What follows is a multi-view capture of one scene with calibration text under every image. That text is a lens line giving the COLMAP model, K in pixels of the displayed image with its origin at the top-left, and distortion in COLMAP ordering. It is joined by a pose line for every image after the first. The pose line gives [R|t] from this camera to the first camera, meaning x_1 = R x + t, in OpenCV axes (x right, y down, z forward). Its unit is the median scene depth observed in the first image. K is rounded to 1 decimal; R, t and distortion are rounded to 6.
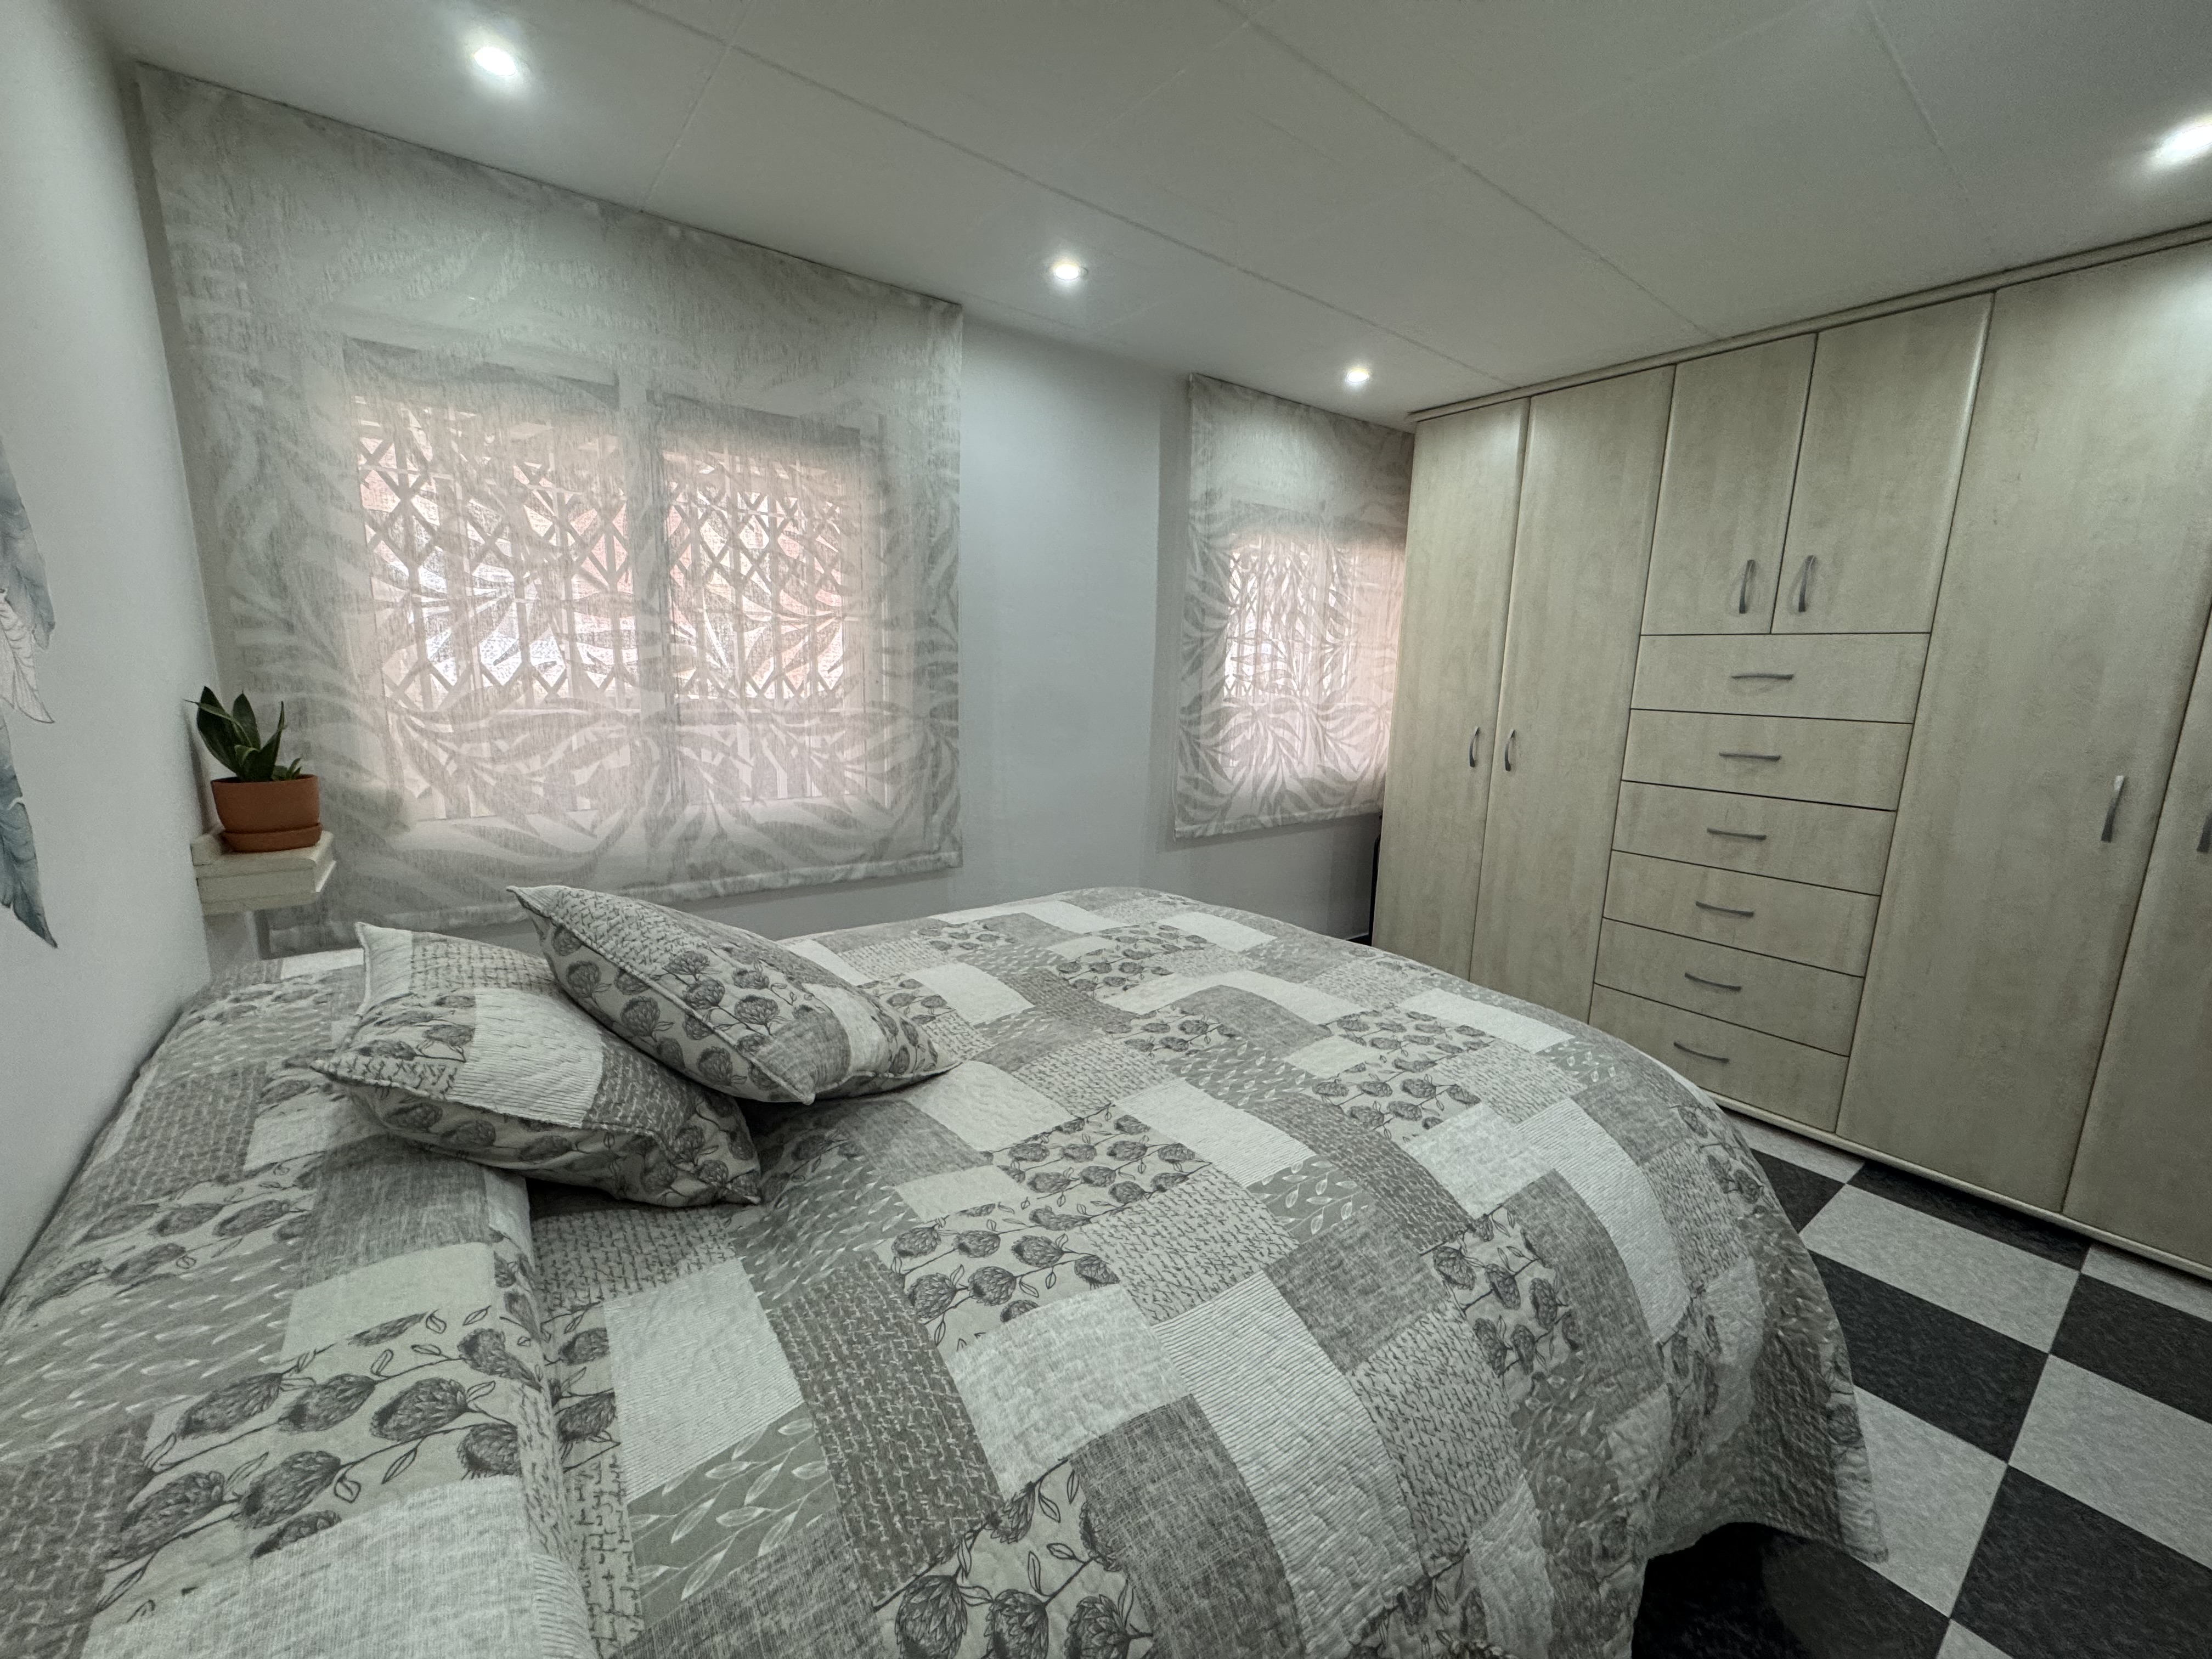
lens RADIAL K [[884.7, 0, 1105.4], [0, 884.7, 831.7], [0, 0, 1]] dist [-0.005817, 0.000869]
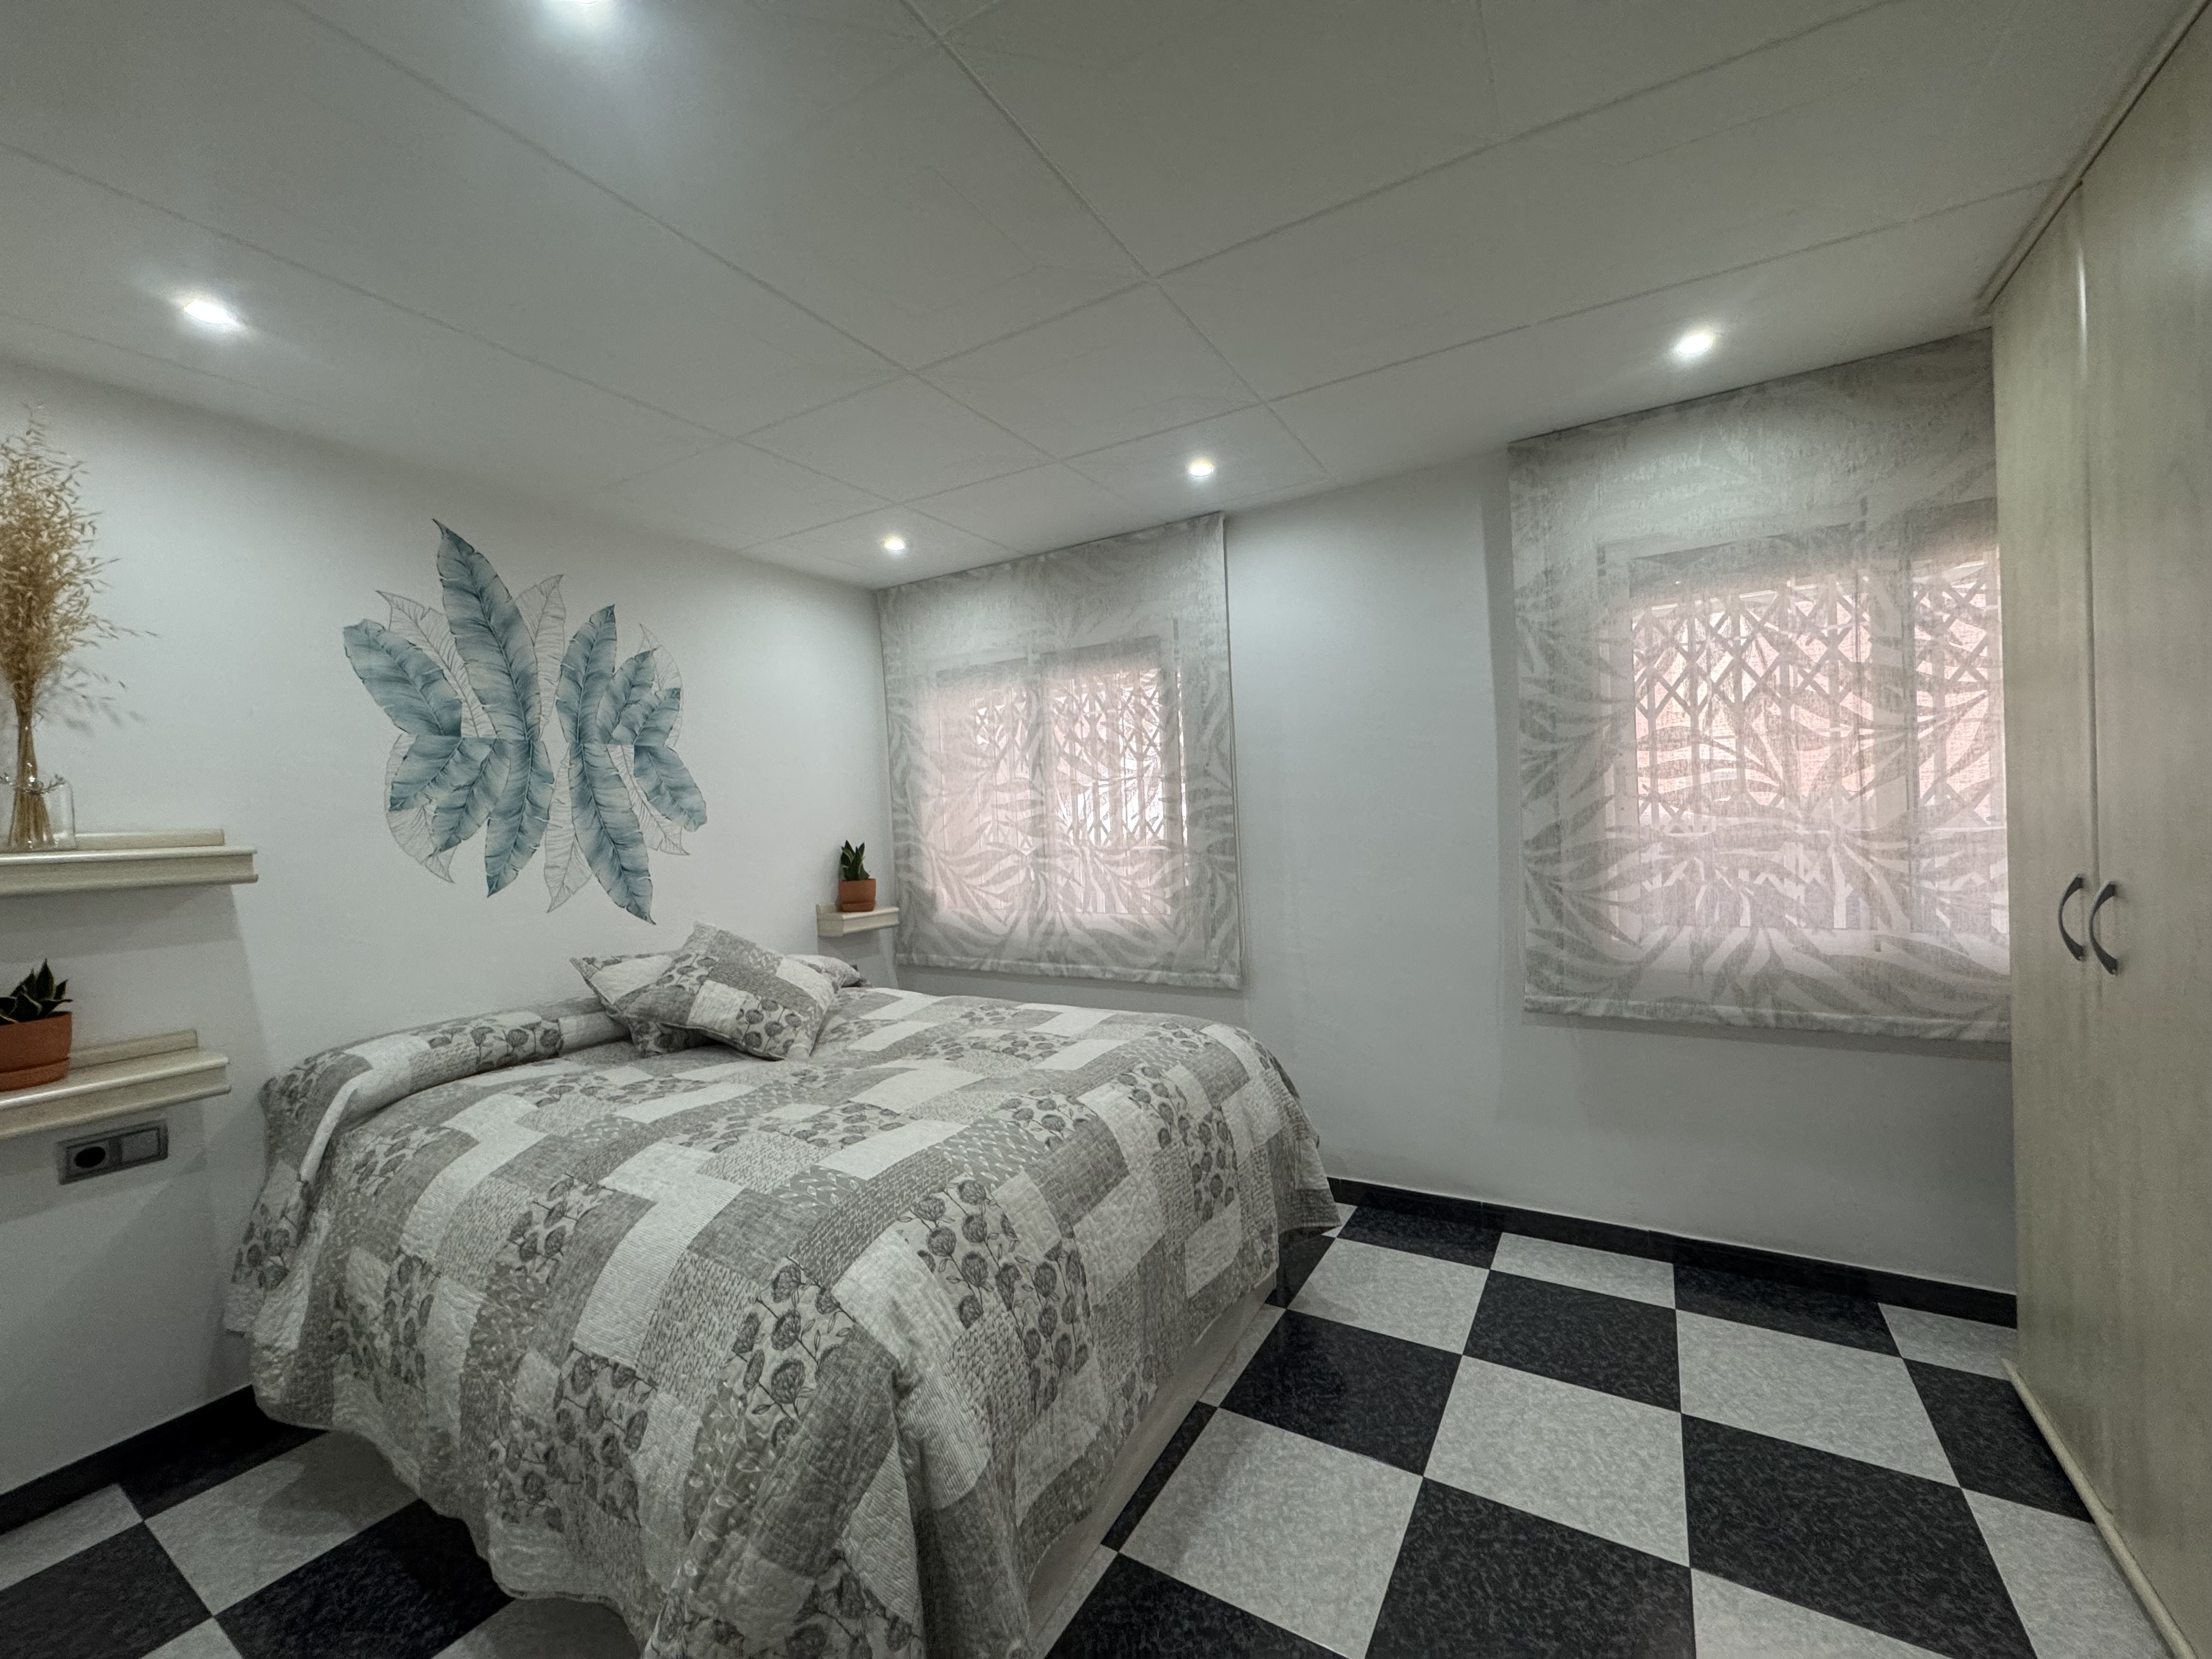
lens RADIAL K [[884.7, 0, 1104.1], [0, 884.7, 833.4], [0, 0, 1]] dist [-0.005817, 0.000869]
pose [[0.366468, -0.021214, -0.930189, 1.122939], [-0.119739, 0.990352, -0.069760, -0.078463], [0.922694, 0.136945, 0.360392, 0.613229]]
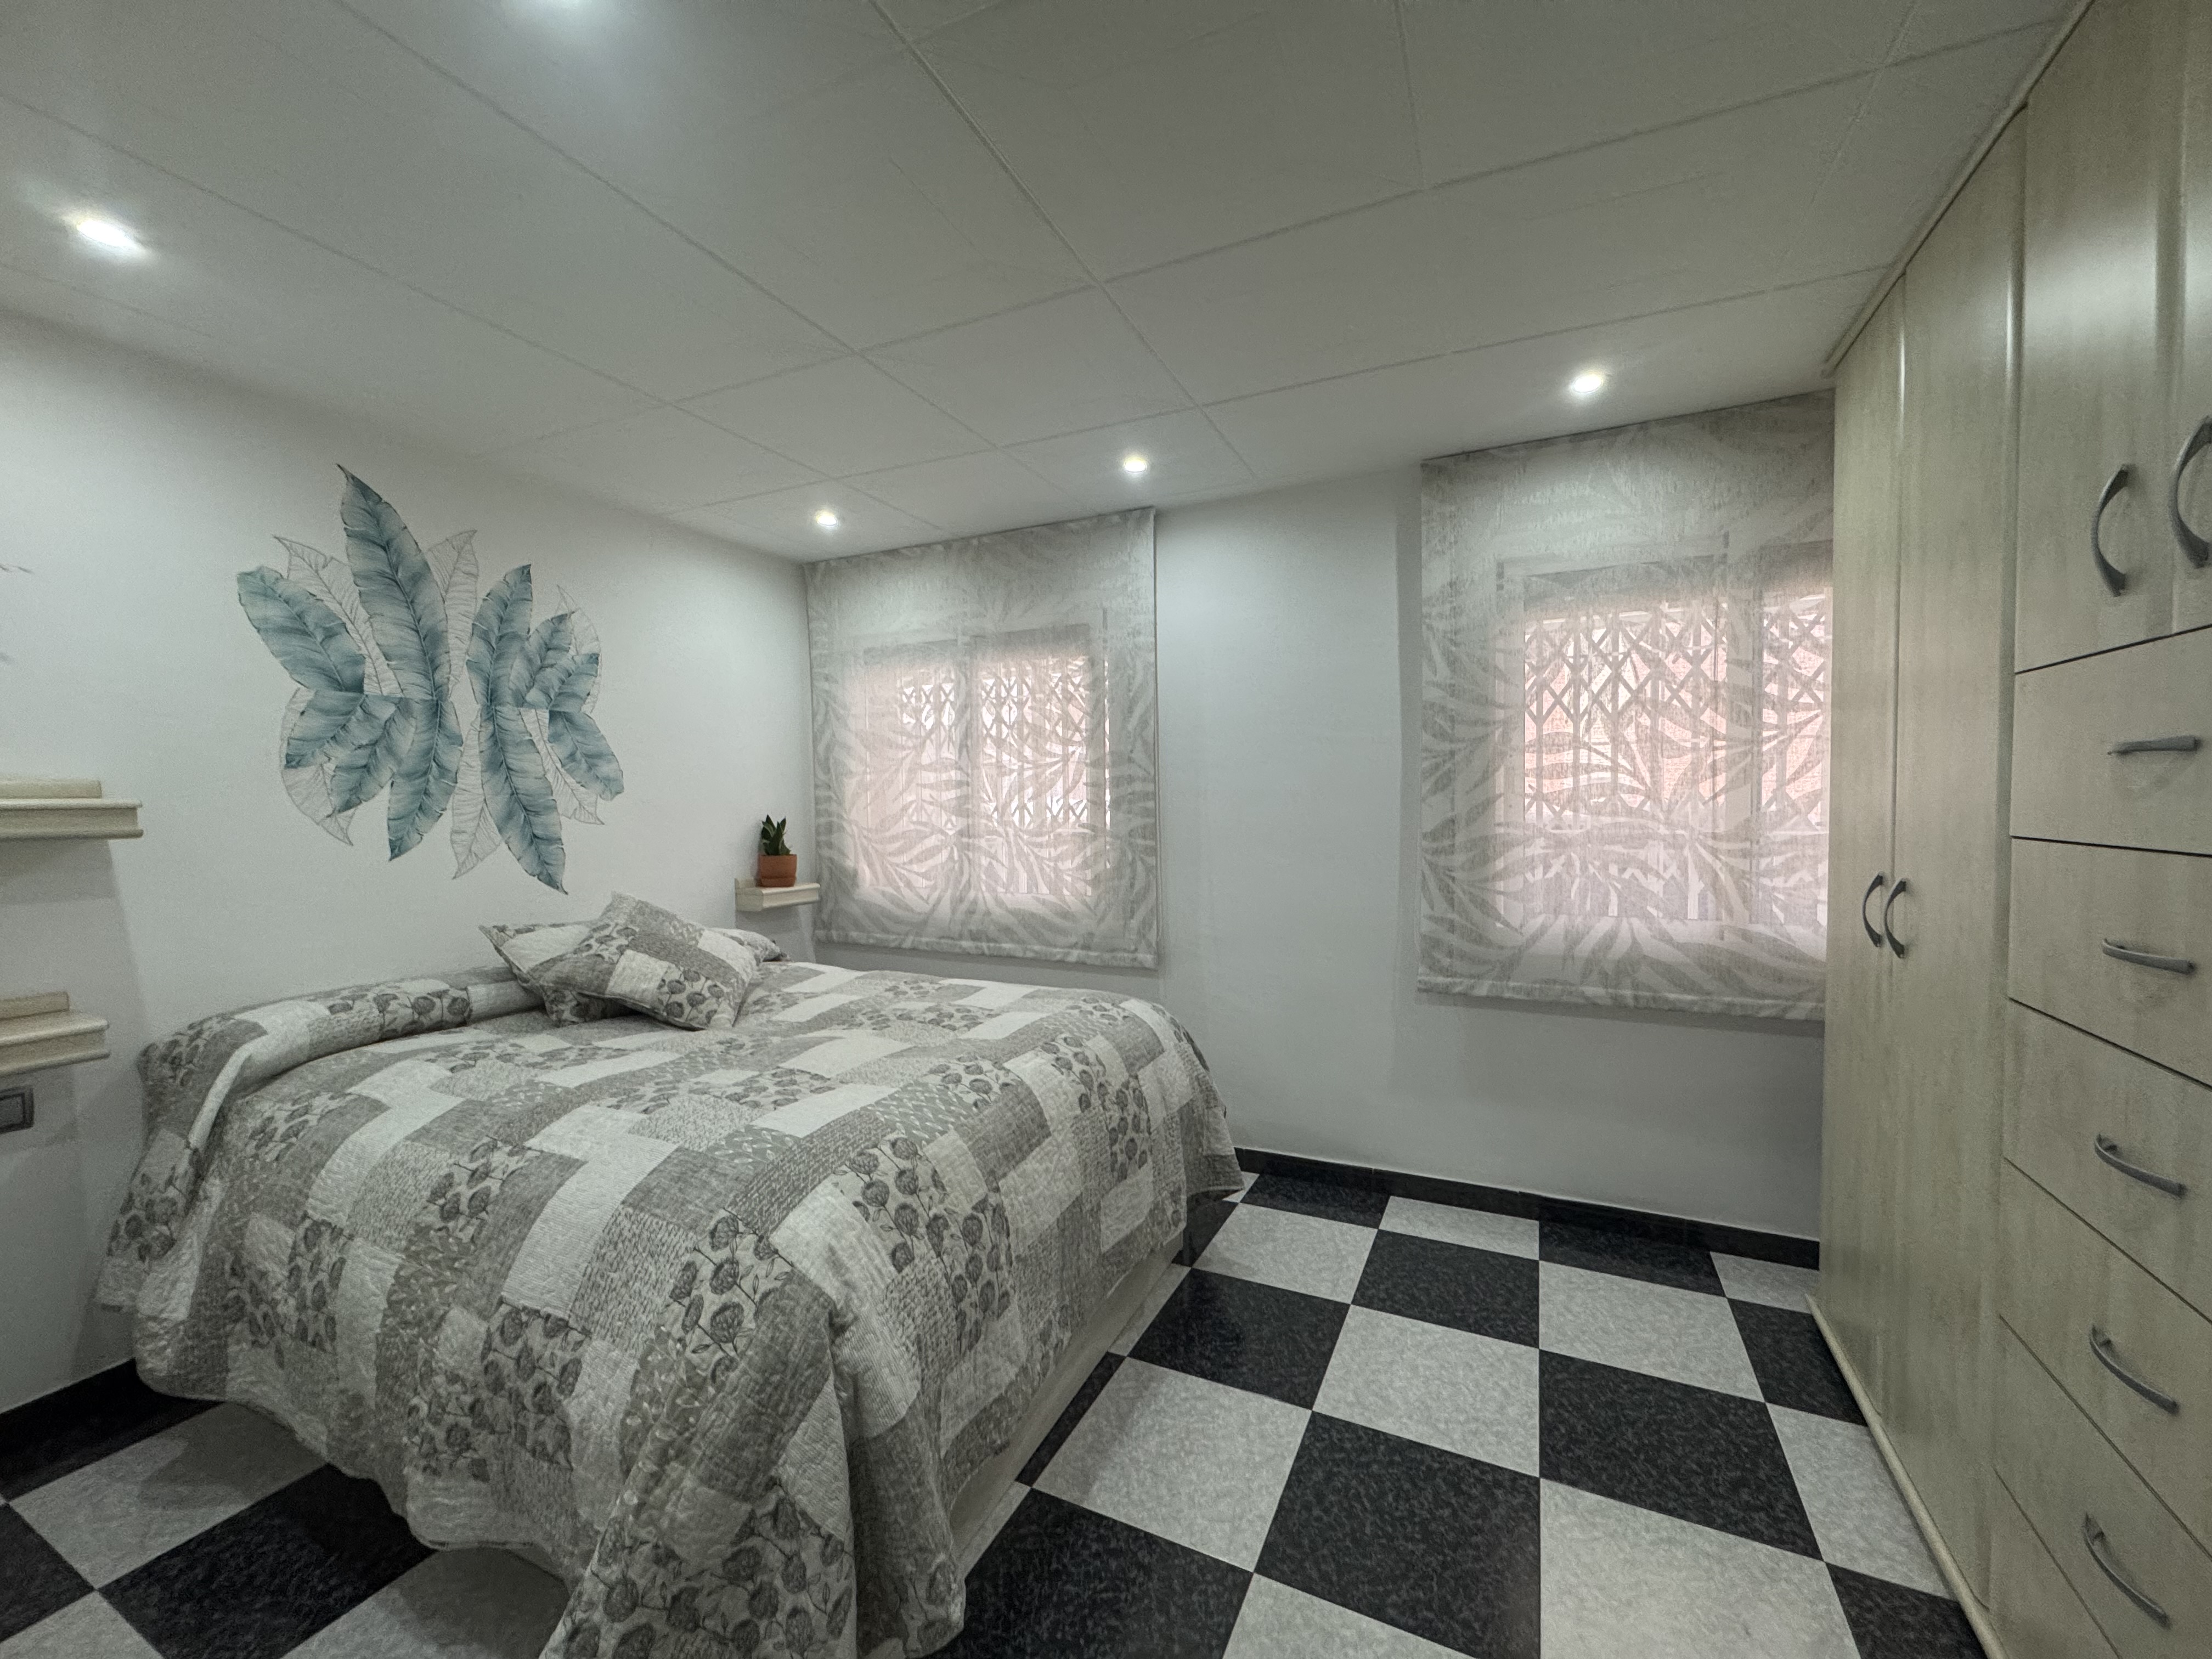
lens RADIAL K [[884.7, 0, 1105.3], [0, 884.7, 835.8], [0, 0, 1]] dist [-0.005817, 0.000869]
pose [[0.454174, 0.007147, -0.890885, 1.158557], [-0.141703, 0.987818, -0.064315, -0.067074], [0.879572, 0.155451, 0.449653, 0.583361]]
